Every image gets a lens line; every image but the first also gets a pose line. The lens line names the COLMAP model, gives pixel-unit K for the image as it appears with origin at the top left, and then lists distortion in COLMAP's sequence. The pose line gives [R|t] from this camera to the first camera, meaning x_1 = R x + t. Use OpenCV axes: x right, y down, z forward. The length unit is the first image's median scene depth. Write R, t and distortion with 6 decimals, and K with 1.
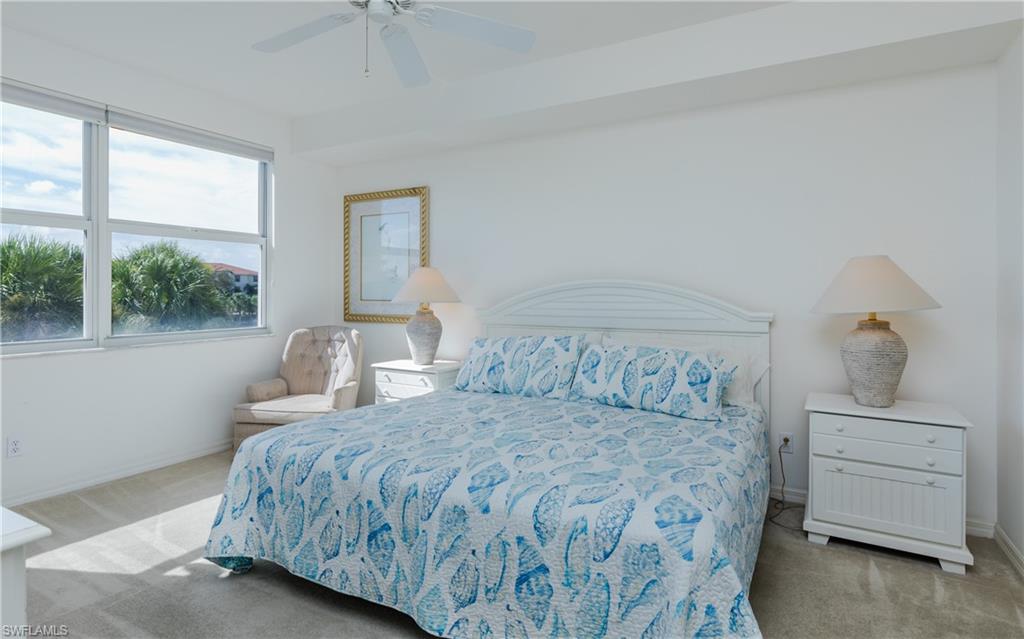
lens RADIAL K [[539.0, 0, 505.1], [0, 539.0, 299.2], [0, 0, 1]] dist [-0.001952, -0.000283]
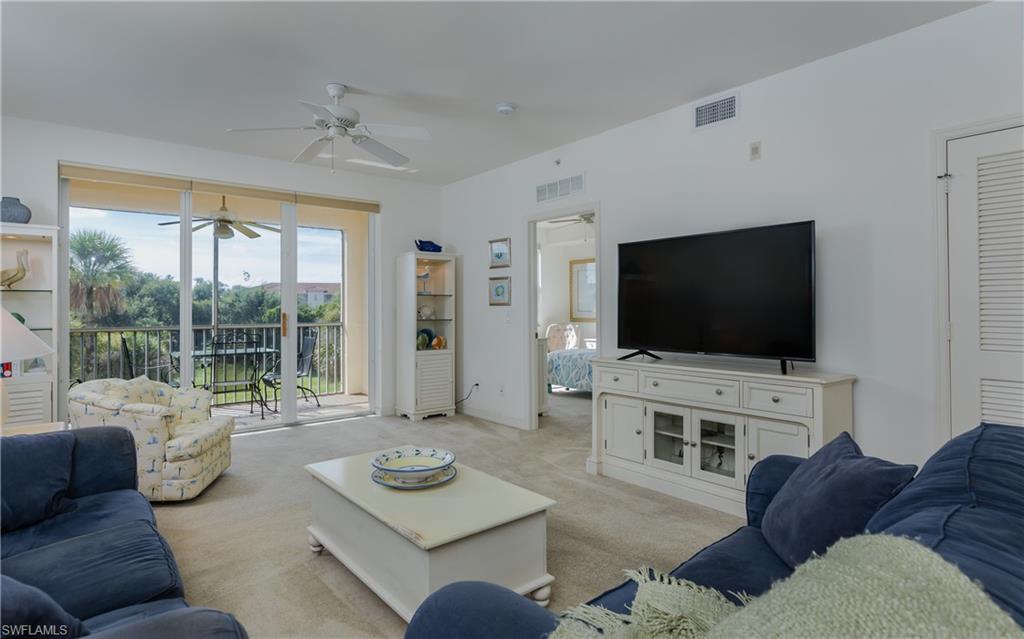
lens RADIAL K [[539.0, 0, 505.1], [0, 539.0, 299.2], [0, 0, 1]] dist [-0.001952, -0.000283]
pose [[0.933854, -0.014468, -0.357363, 0.235763], [0.005859, 0.999666, -0.025160, 0.006993], [0.357607, 0.021401, 0.933627, -1.154426]]
